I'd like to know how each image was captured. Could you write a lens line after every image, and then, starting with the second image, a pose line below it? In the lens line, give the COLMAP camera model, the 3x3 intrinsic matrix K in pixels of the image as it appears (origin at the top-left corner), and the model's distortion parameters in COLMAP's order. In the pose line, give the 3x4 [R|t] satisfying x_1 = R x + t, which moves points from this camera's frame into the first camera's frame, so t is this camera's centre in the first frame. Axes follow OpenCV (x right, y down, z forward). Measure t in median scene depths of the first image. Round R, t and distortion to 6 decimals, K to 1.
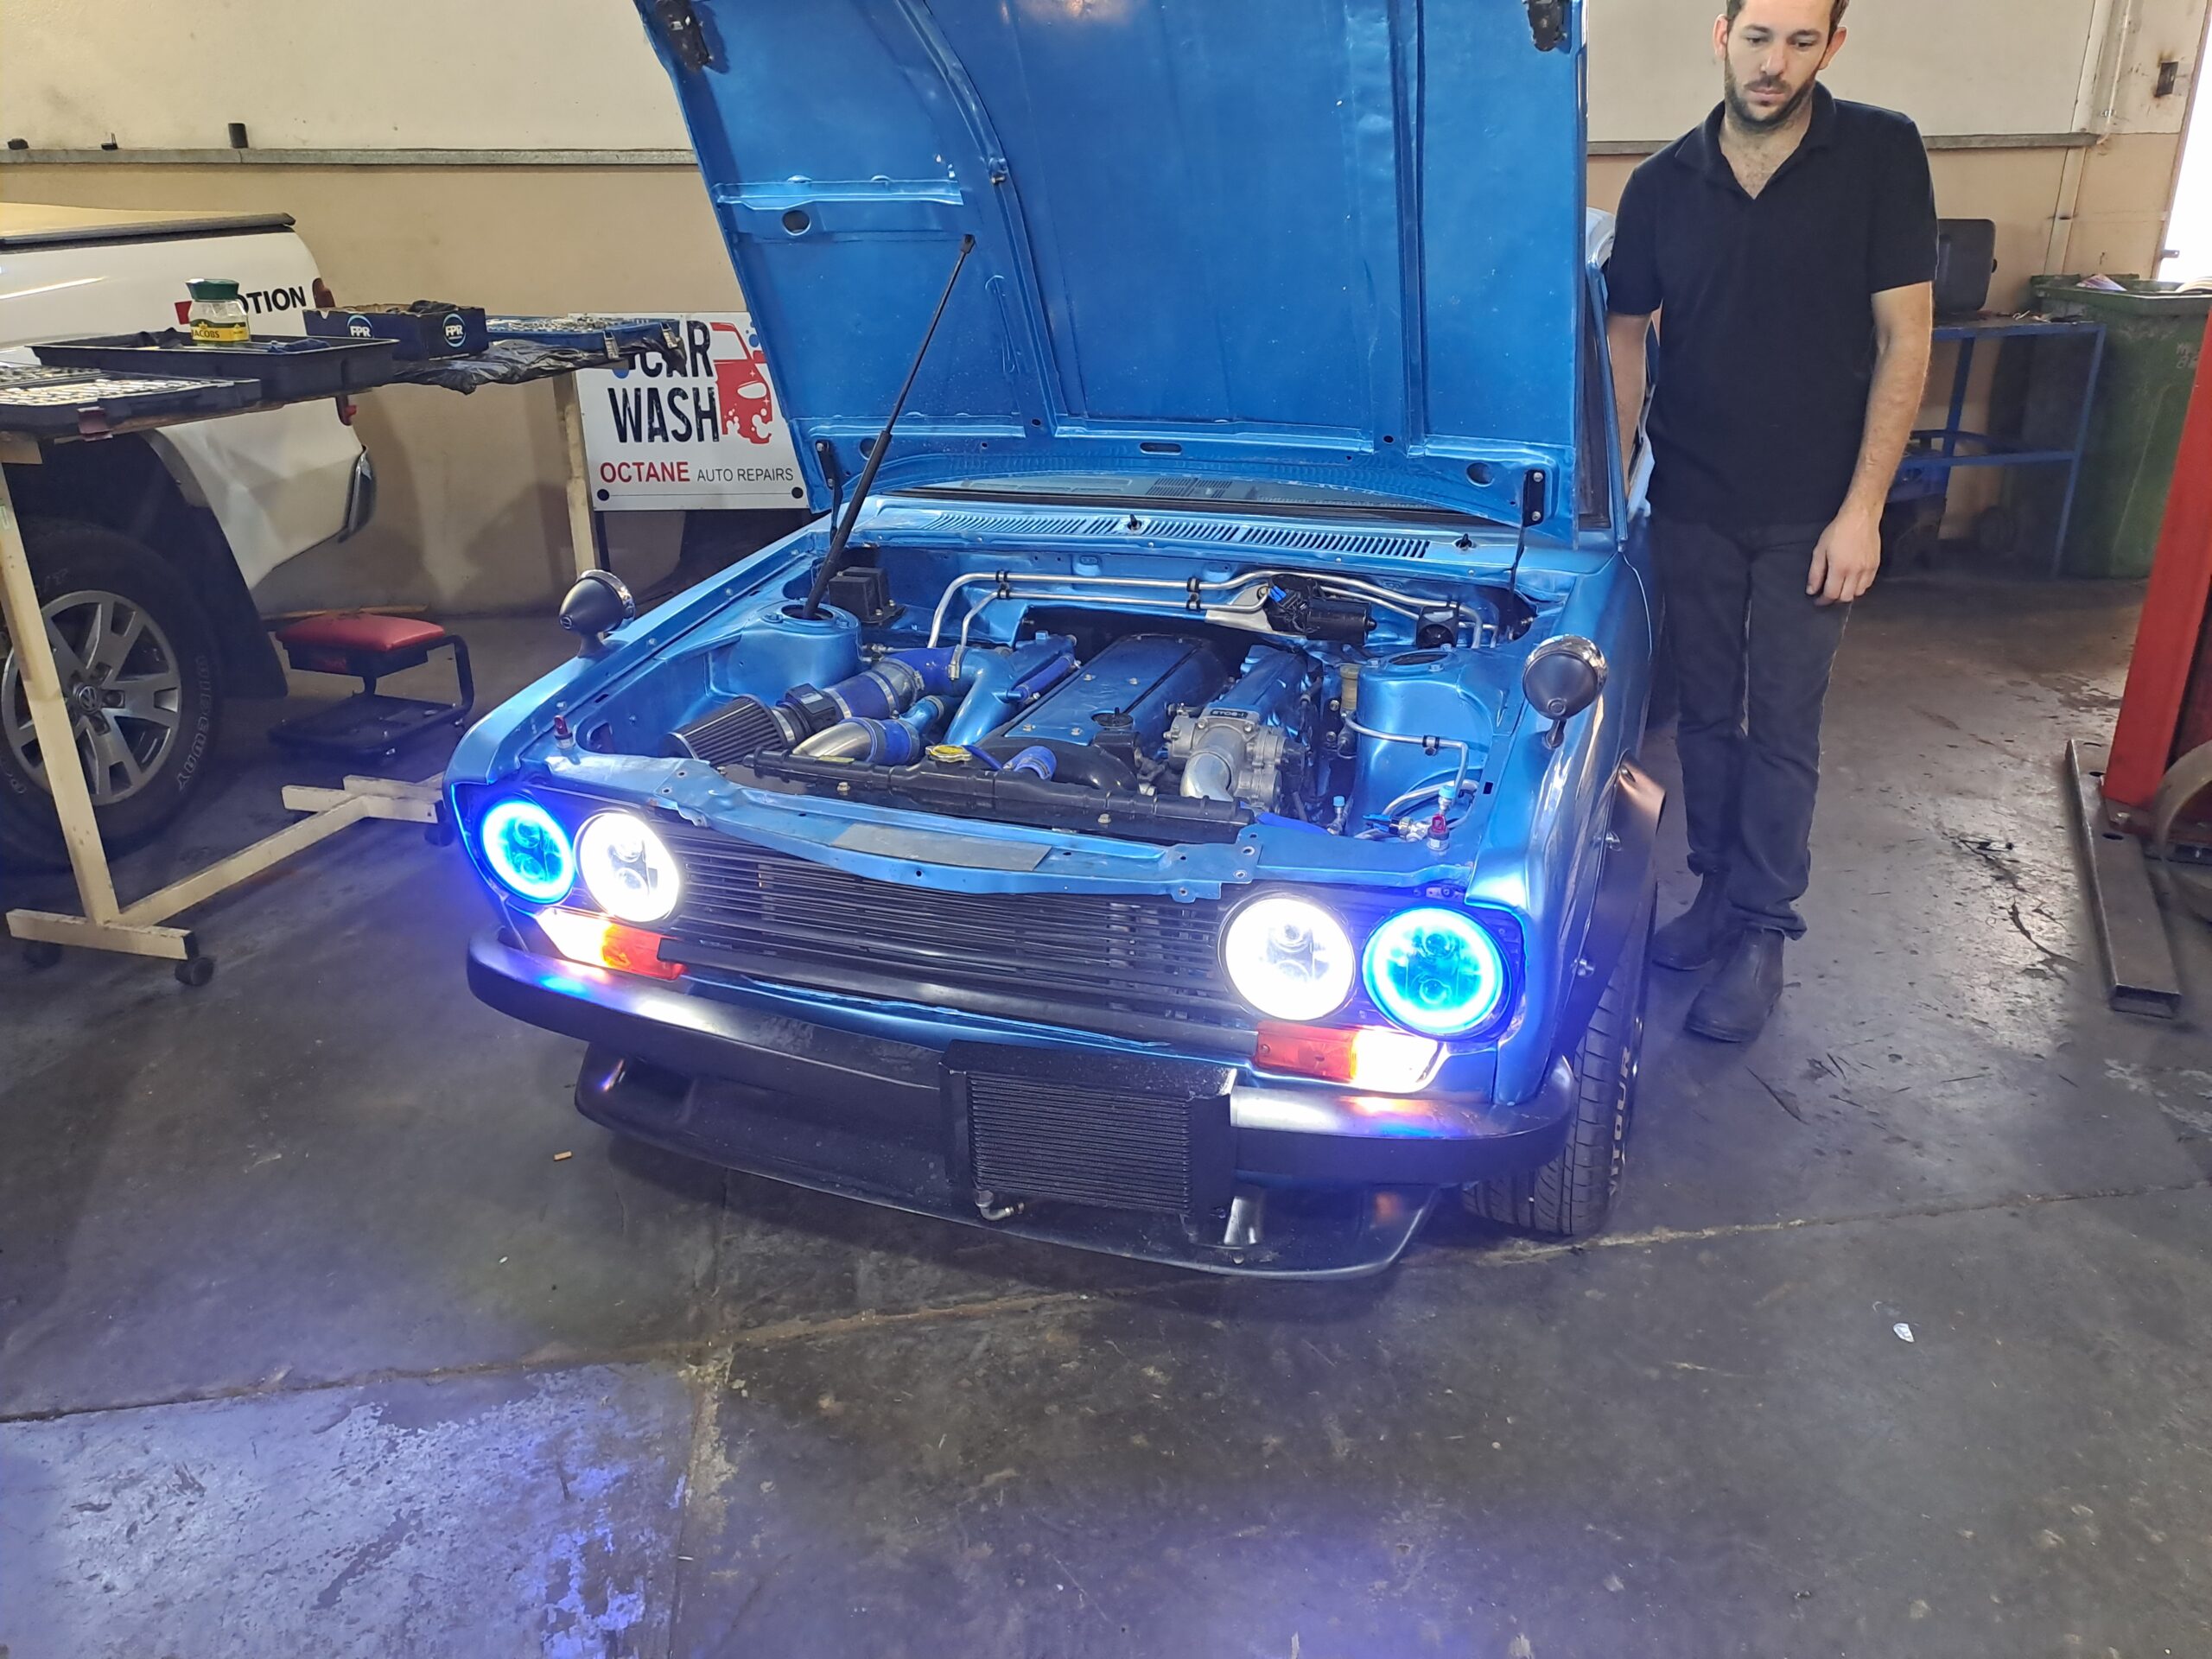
lens RADIAL K [[1627.7, 0, 1110.8], [0, 1627.7, 826.3], [0, 0, 1]] dist [0.051705, -0.029257]
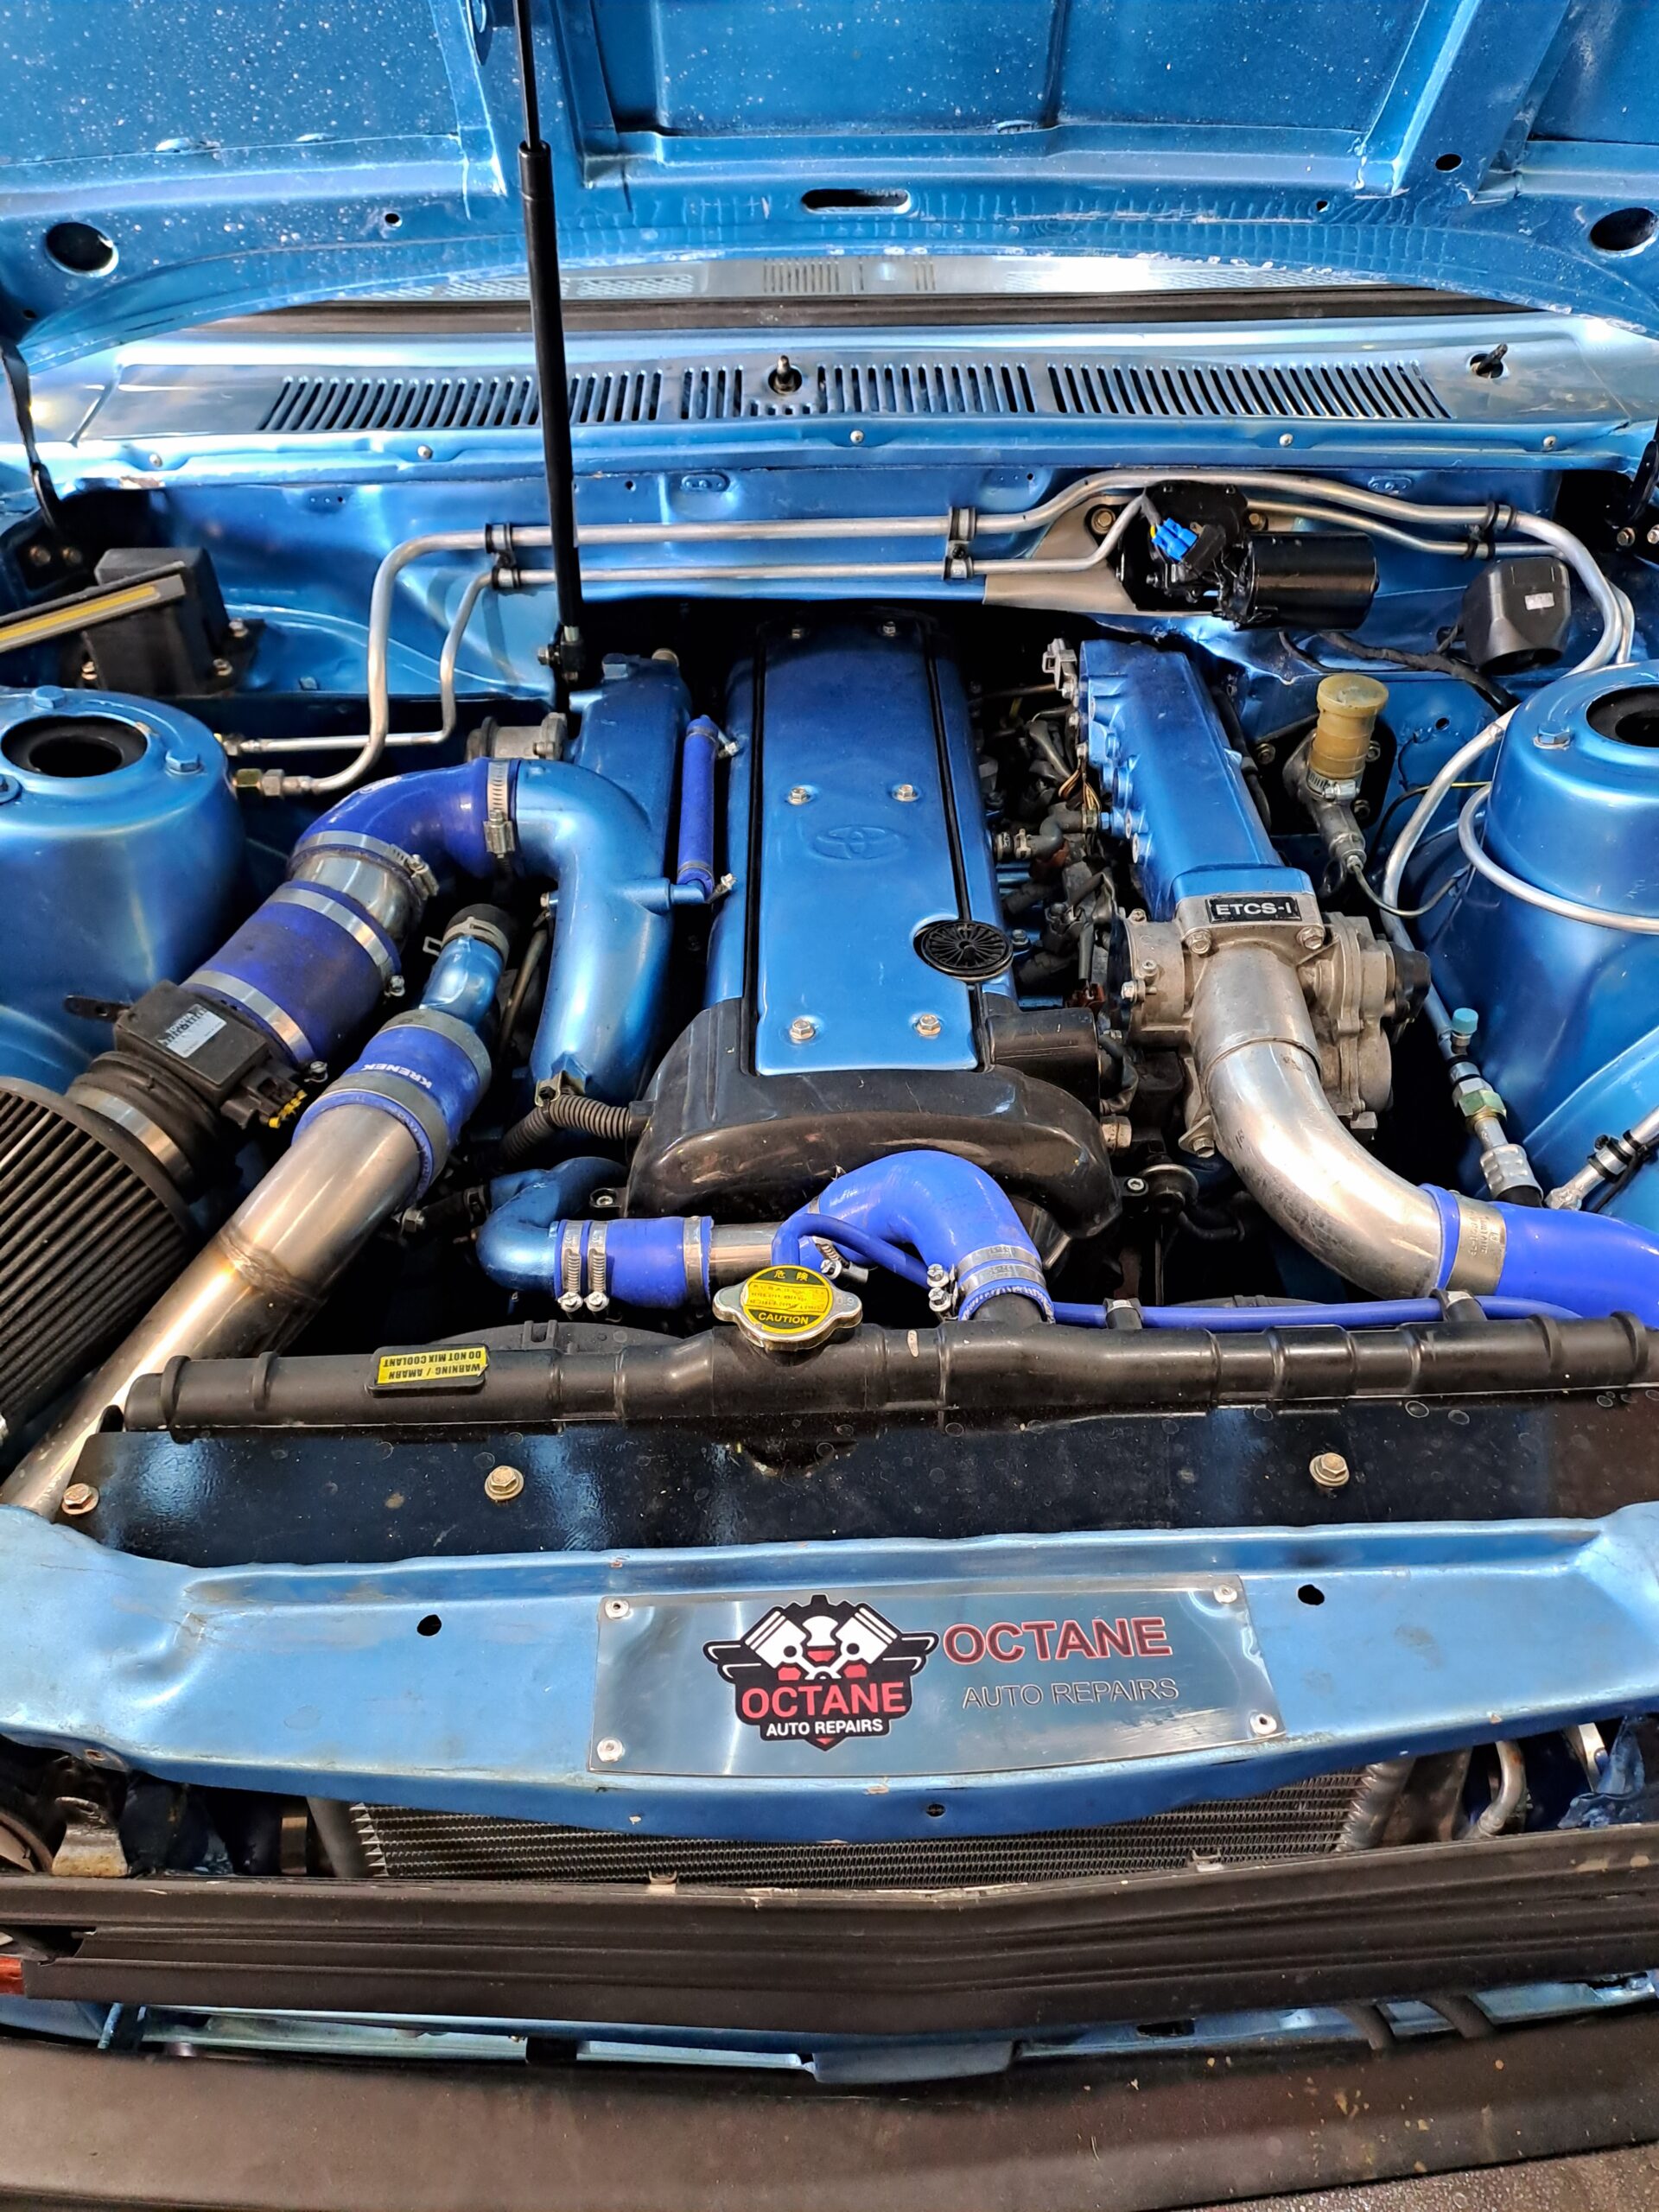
lens RADIAL K [[1627.7, 0, 829.4], [0, 1627.7, 1108.6], [0, 0, 1]] dist [0.051705, -0.029257]
pose [[0.937407, -0.216728, 0.272574, -0.140113], [0.116553, 0.932850, 0.340889, -0.155909], [-0.328152, -0.287783, 0.899721, 0.563829]]
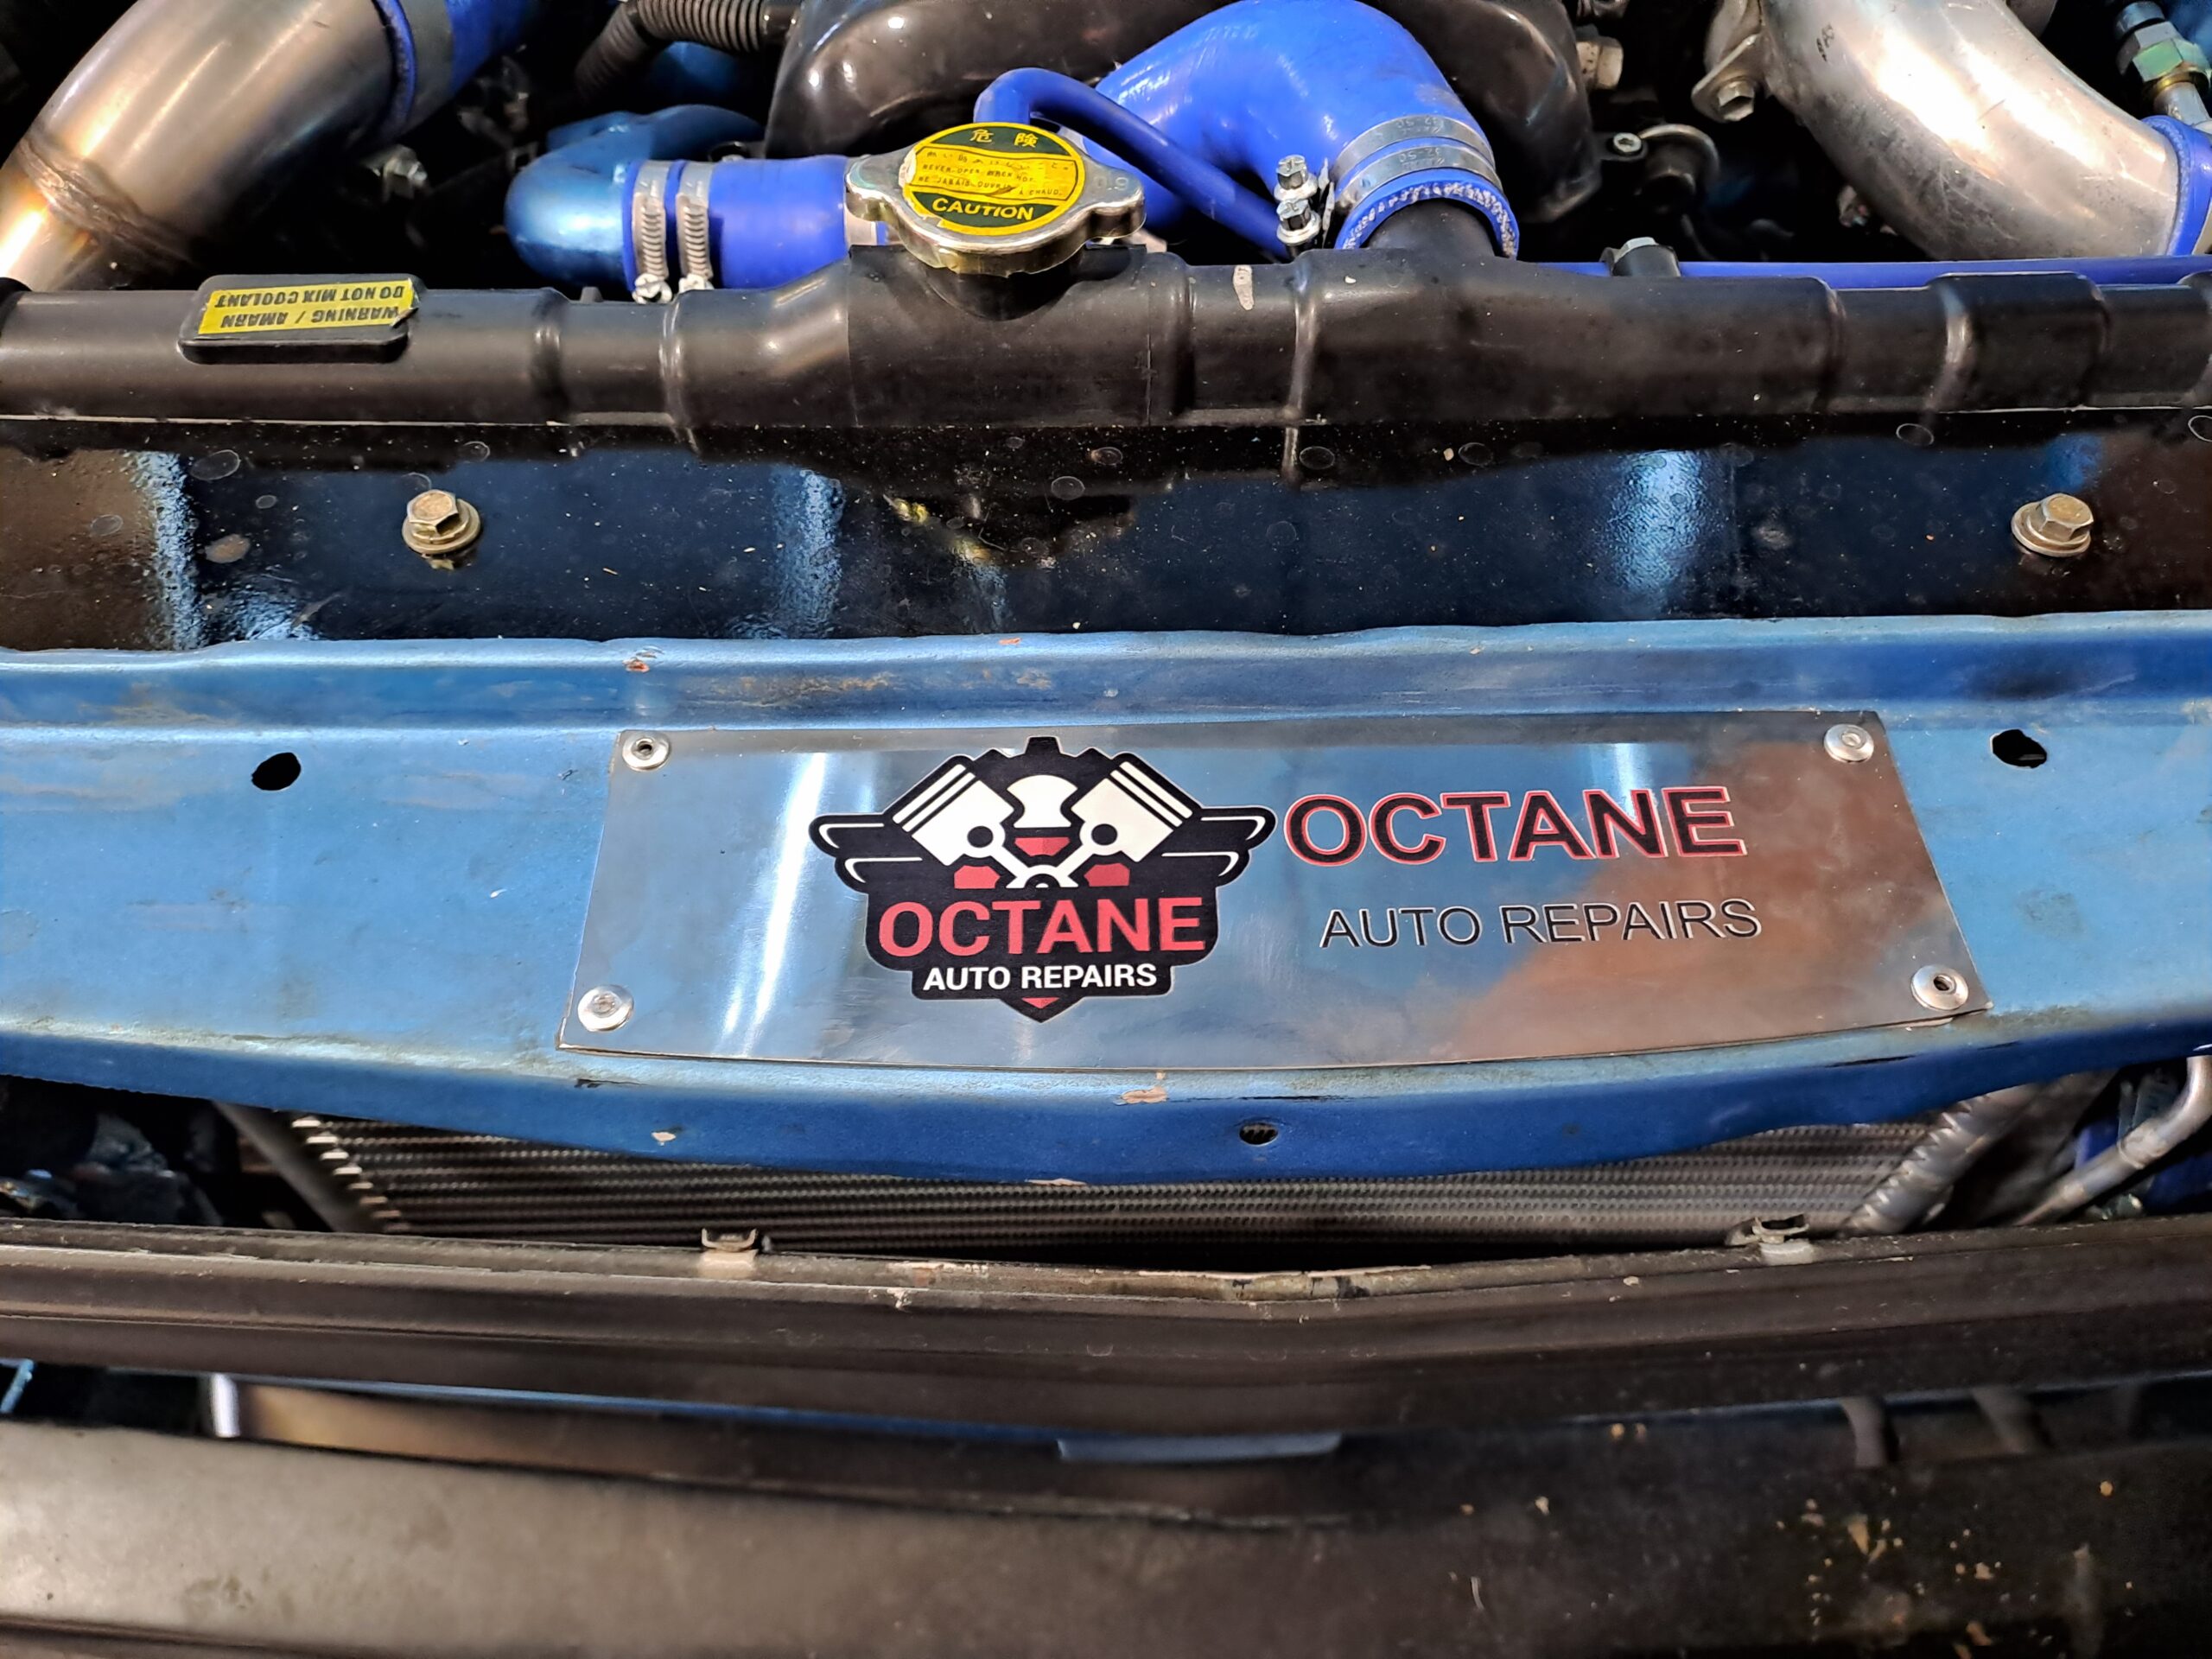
lens RADIAL K [[1627.7, 0, 1101.5], [0, 1627.7, 852.3], [0, 0, 1]] dist [0.051705, -0.029257]
pose [[0.947806, -0.262567, 0.180892, -0.113700], [0.114238, 0.809312, 0.576163, -0.076427], [-0.297680, -0.525426, 0.797066, 0.650148]]
